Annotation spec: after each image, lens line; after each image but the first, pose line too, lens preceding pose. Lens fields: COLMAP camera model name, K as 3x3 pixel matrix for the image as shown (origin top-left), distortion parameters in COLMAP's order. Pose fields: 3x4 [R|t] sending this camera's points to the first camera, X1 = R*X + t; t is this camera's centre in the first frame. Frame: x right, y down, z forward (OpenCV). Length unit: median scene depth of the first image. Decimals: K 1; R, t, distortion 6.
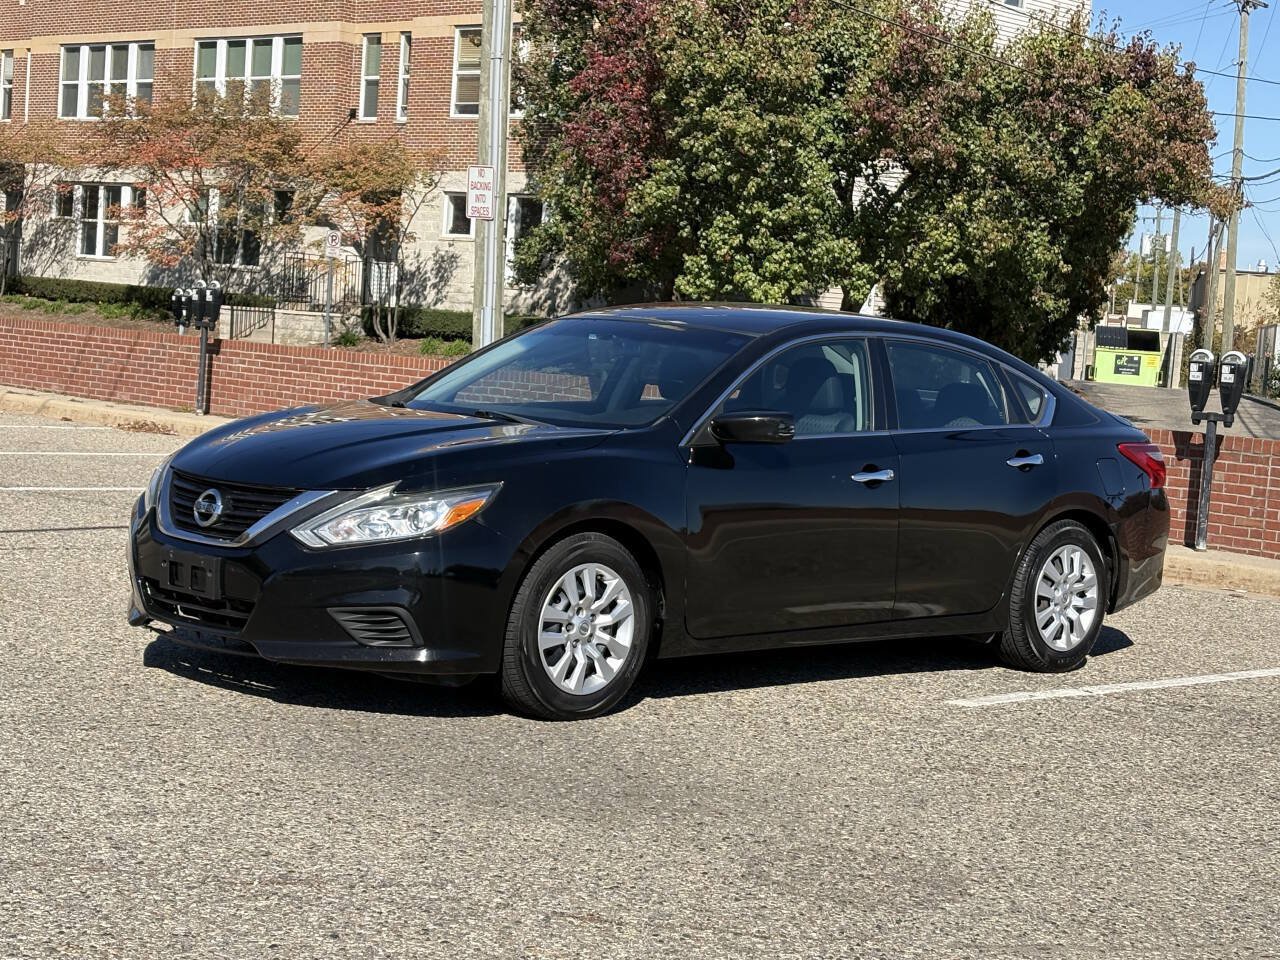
lens RADIAL K [[2289.7, 0, 643.9], [0, 2289.7, 480.7], [0, 0, 1]] dist [0.149745, 0.000000]
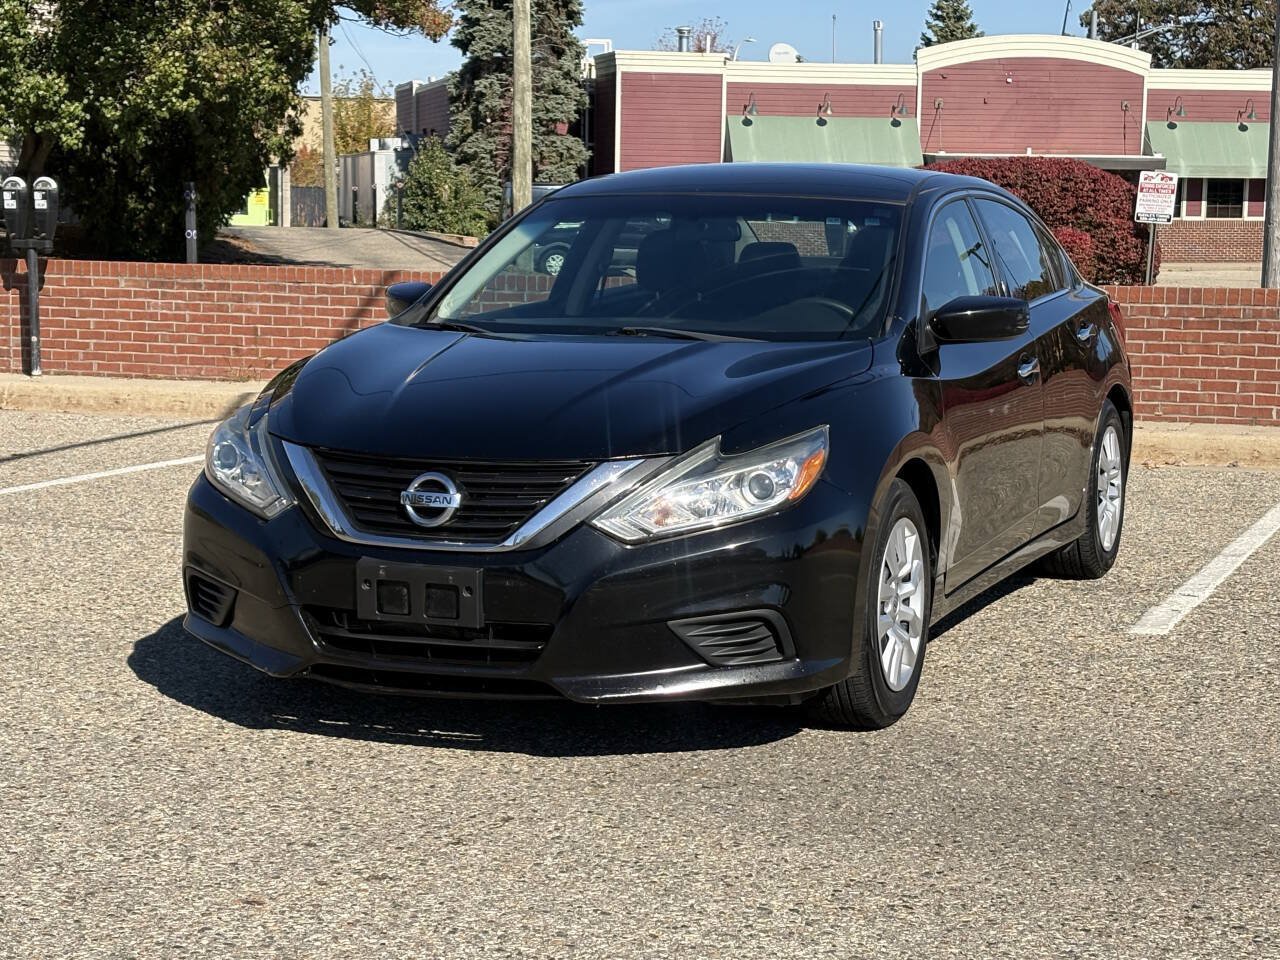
lens RADIAL K [[2482.9, 0, 635.8], [0, 2482.9, 489.9], [0, 0, 1]] dist [0.146307, 0.000000]
pose [[0.915289, -0.105015, 0.388867, -0.094236], [0.079842, 0.993561, 0.080388, -0.010406], [-0.394805, -0.042531, 0.917780, 0.061261]]
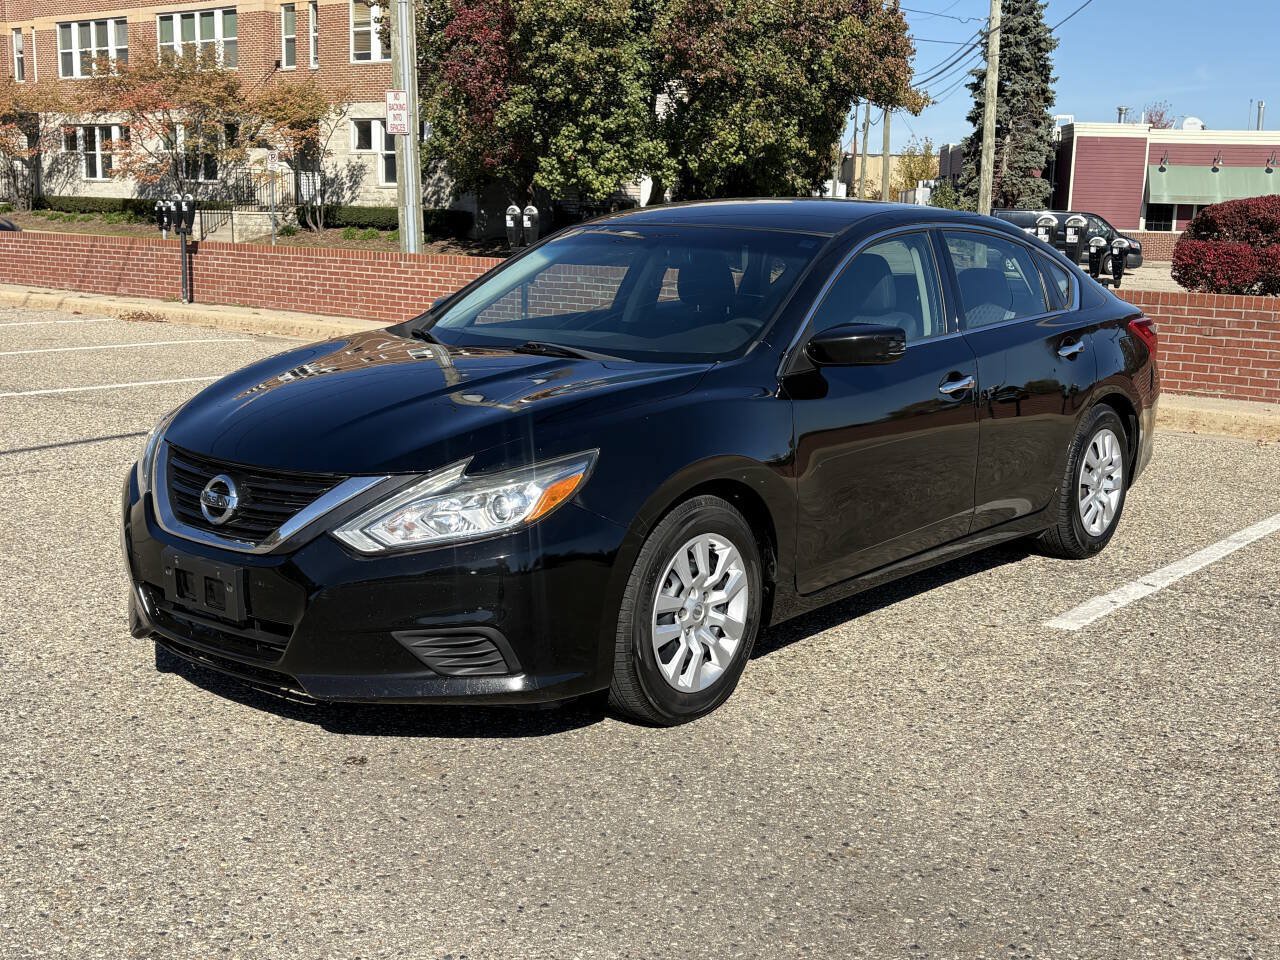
lens RADIAL K [[1488.9, 0, 635.3], [0, 1488.9, 483.8], [0, 0, 1]] dist [0.037589, 0.000000]
pose [[0.993549, -0.065660, 0.092461, -0.021049], [0.054363, 0.991307, 0.119809, -0.010262], [-0.099524, -0.114010, 0.988482, 0.107008]]
